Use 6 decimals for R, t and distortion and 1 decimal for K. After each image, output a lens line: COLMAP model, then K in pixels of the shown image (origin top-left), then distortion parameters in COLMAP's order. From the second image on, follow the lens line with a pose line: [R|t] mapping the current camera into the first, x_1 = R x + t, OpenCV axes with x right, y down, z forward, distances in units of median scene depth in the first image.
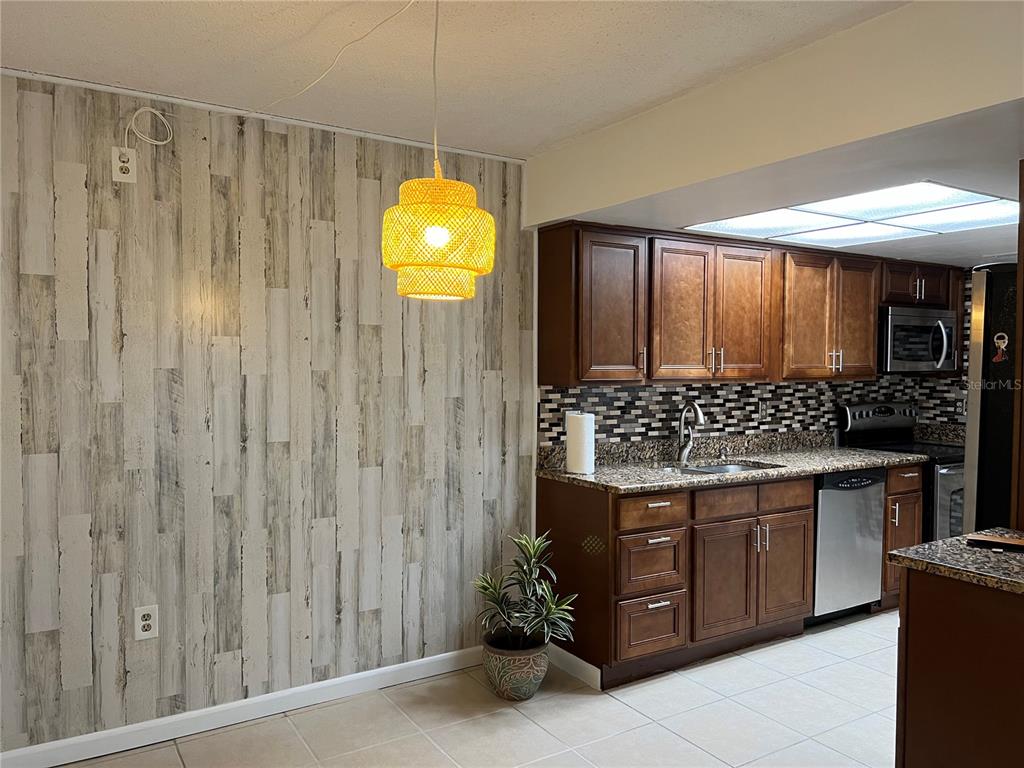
lens RADIAL K [[765.1, 0, 504.6], [0, 765.1, 387.4], [0, 0, 1]] dist [0.060948, -0.078002]
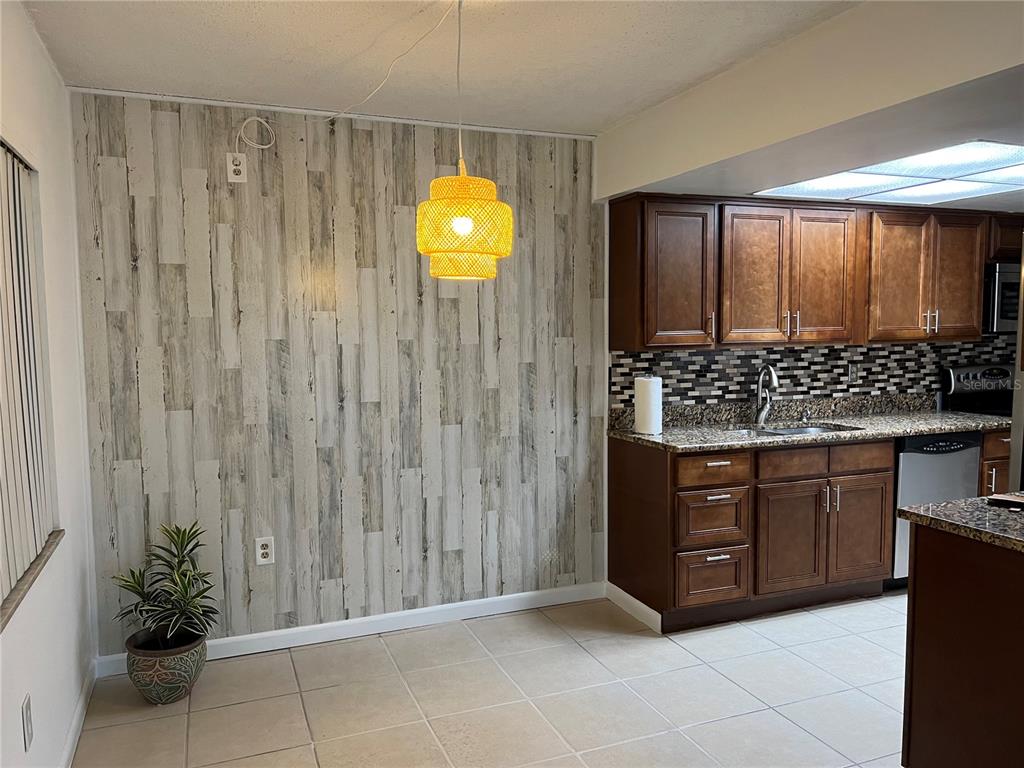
lens RADIAL K [[765.1, 0, 495.2], [0, 765.1, 388.4], [0, 0, 1]] dist [0.060948, -0.078002]
pose [[0.981409, 0.000670, -0.191925, 0.094362], [0.008732, 0.998802, 0.048141, -0.002854], [0.191727, -0.048922, 0.980228, -0.075667]]
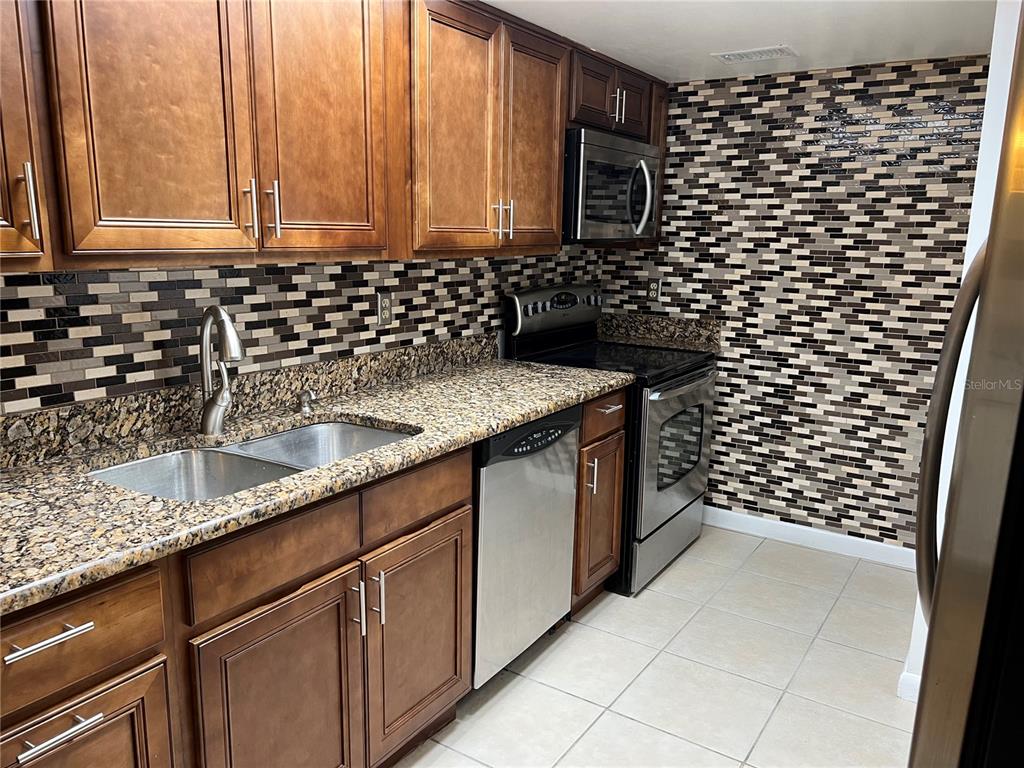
lens RADIAL K [[765.1, 0, 507.7], [0, 765.1, 382.9], [0, 0, 1]] dist [0.060948, -0.078002]
pose [[0.904707, -0.072799, 0.419768, 0.226373], [0.002553, 0.986201, 0.165532, -0.011365], [-0.426026, -0.148686, 0.892409, 0.579710]]
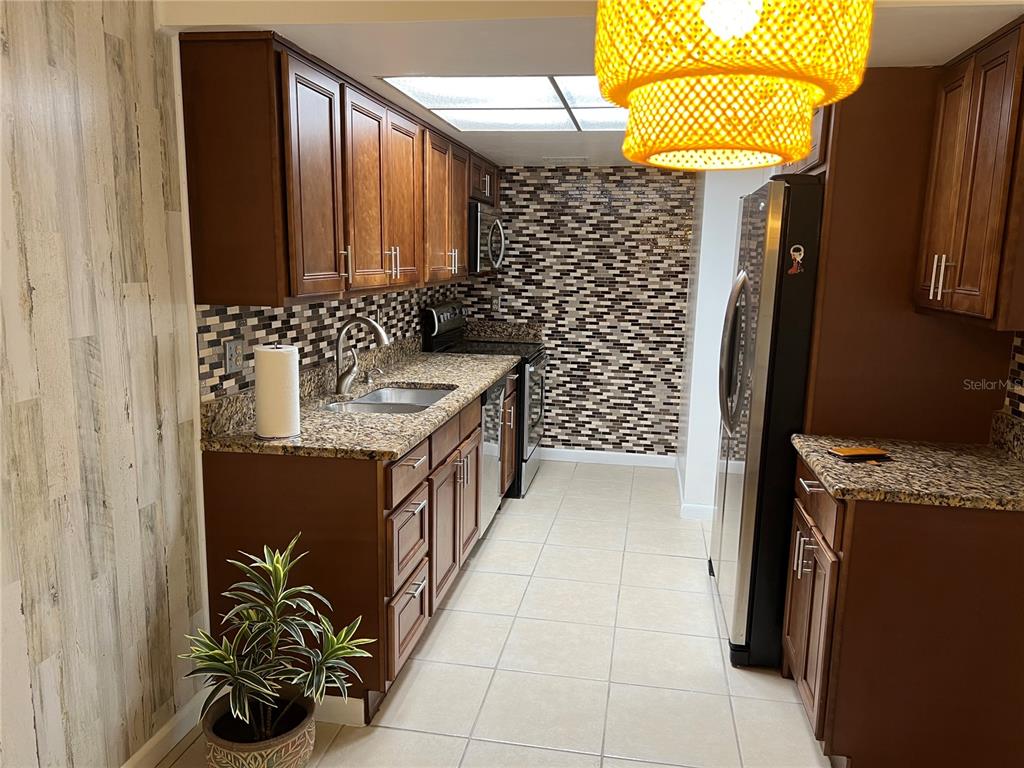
lens RADIAL K [[765.1, 0, 506.9], [0, 765.1, 387.6], [0, 0, 1]] dist [0.060948, -0.078002]
pose [[0.665667, -0.120014, 0.736535, -0.259693], [0.009303, 0.988241, 0.152620, -0.029993], [-0.746191, -0.094742, 0.658956, 0.411737]]
